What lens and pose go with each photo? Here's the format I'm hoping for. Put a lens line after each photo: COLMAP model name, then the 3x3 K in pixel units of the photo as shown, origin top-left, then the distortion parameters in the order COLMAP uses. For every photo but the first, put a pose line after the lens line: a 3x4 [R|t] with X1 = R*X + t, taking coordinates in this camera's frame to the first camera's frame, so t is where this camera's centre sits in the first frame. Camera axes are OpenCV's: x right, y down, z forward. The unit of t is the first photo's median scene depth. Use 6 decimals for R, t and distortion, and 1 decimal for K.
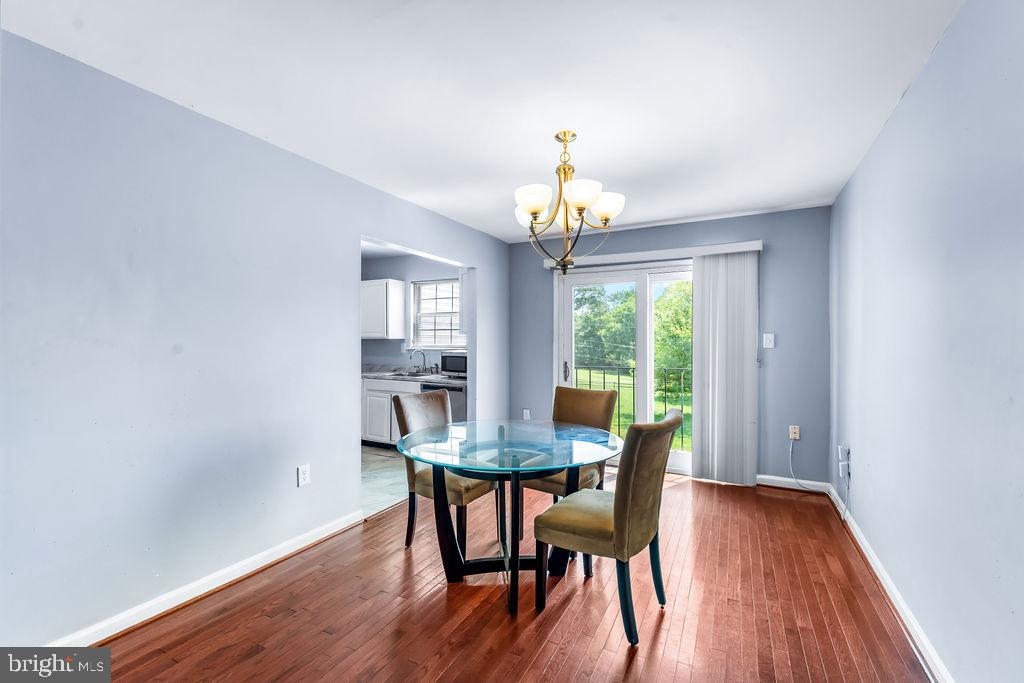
lens RADIAL K [[442.4, 0, 513.8], [0, 442.4, 344.3], [0, 0, 1]] dist [0.007497, -0.001382]
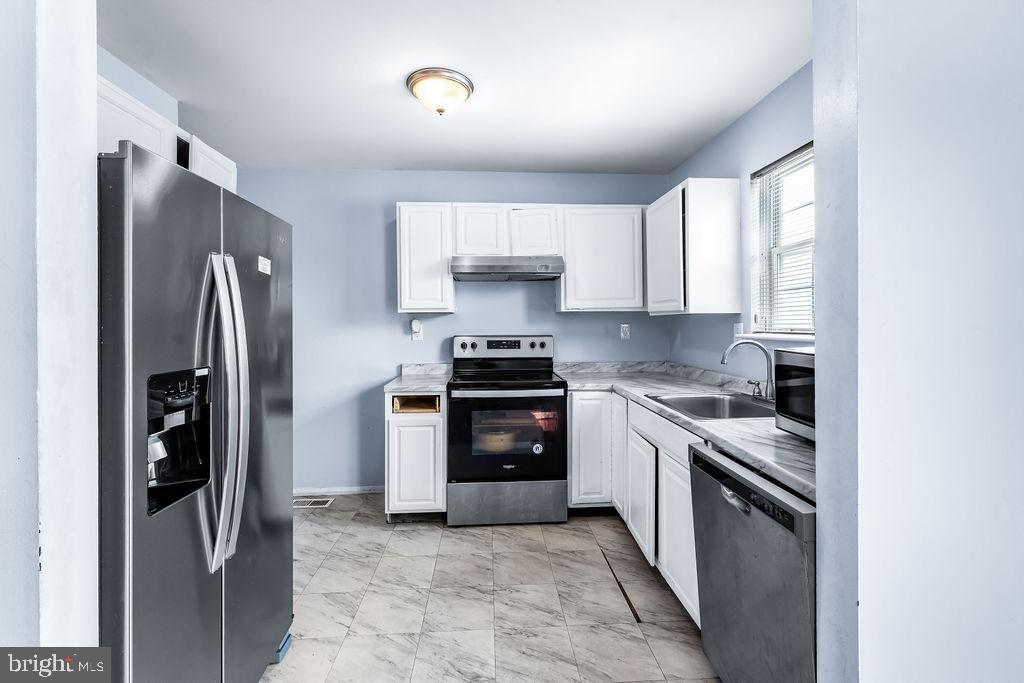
lens RADIAL K [[442.4, 0, 511.4], [0, 442.4, 324.6], [0, 0, 1]] dist [0.007497, -0.001382]
pose [[0.518177, -0.005321, -0.855257, 0.004296], [0.002536, 0.999986, -0.004685, 0.000212], [0.855270, 0.000259, 0.518183, 0.615927]]
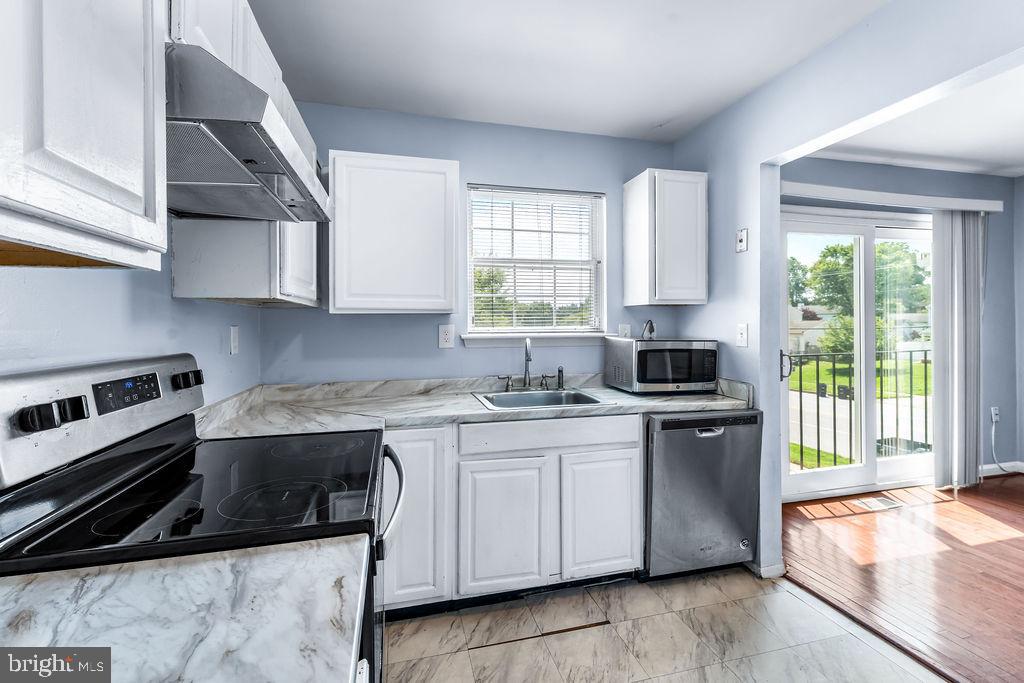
lens RADIAL K [[442.4, 0, 516.0], [0, 442.4, 329.7], [0, 0, 1]] dist [0.007497, -0.001382]
pose [[0.739028, -0.015724, 0.673491, -0.506731], [0.015242, 0.999862, 0.006618, 0.000294], [-0.673502, 0.005374, 0.739165, 0.671402]]
